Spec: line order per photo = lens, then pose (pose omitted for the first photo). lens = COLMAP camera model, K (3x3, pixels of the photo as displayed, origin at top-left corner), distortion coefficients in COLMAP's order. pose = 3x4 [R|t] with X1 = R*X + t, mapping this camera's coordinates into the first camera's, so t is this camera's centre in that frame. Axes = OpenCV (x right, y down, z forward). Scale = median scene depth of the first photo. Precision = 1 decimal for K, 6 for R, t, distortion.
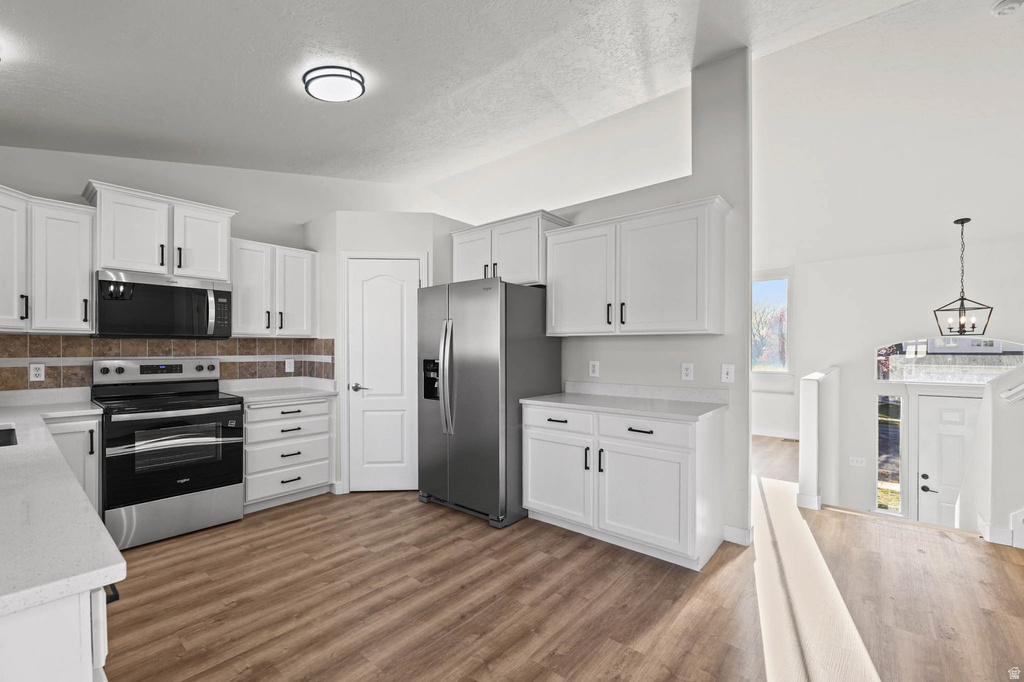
lens RADIAL K [[436.4, 0, 513.9], [0, 436.4, 350.0], [0, 0, 1]] dist [-0.000511, -0.000101]
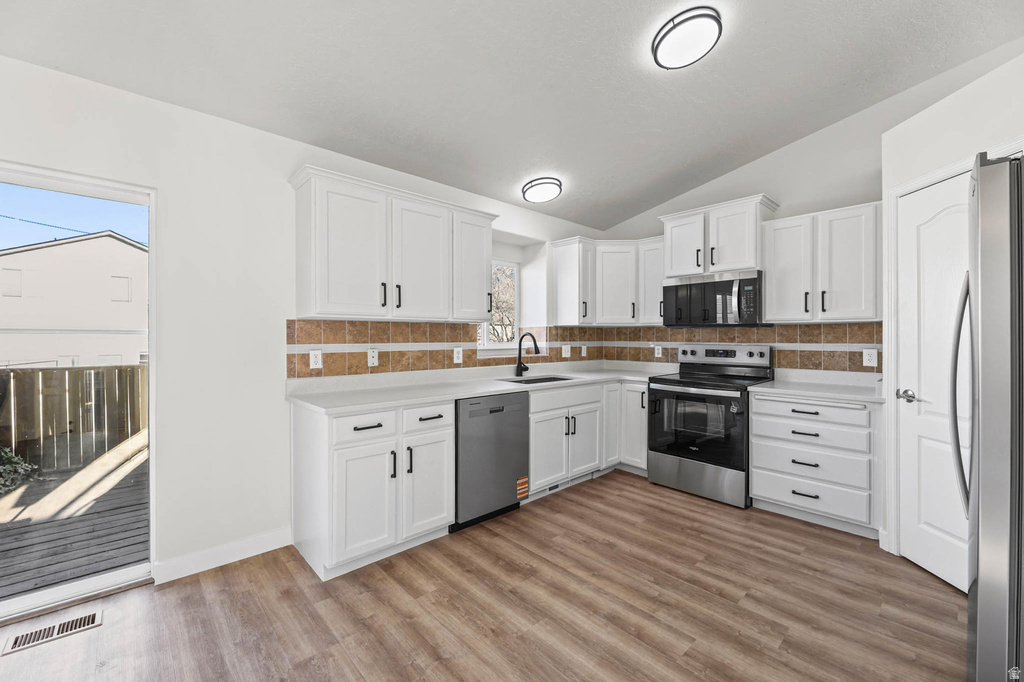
lens RADIAL K [[415.1, 0, 497.1], [0, 415.1, 339.4], [0, 0, 1]] dist [-0.000060, -0.003572]
pose [[-0.149931, 0.008052, -0.988664, 0.387026], [-0.000807, 0.999966, 0.008267, -0.002624], [0.988696, 0.002037, -0.149920, 0.592880]]
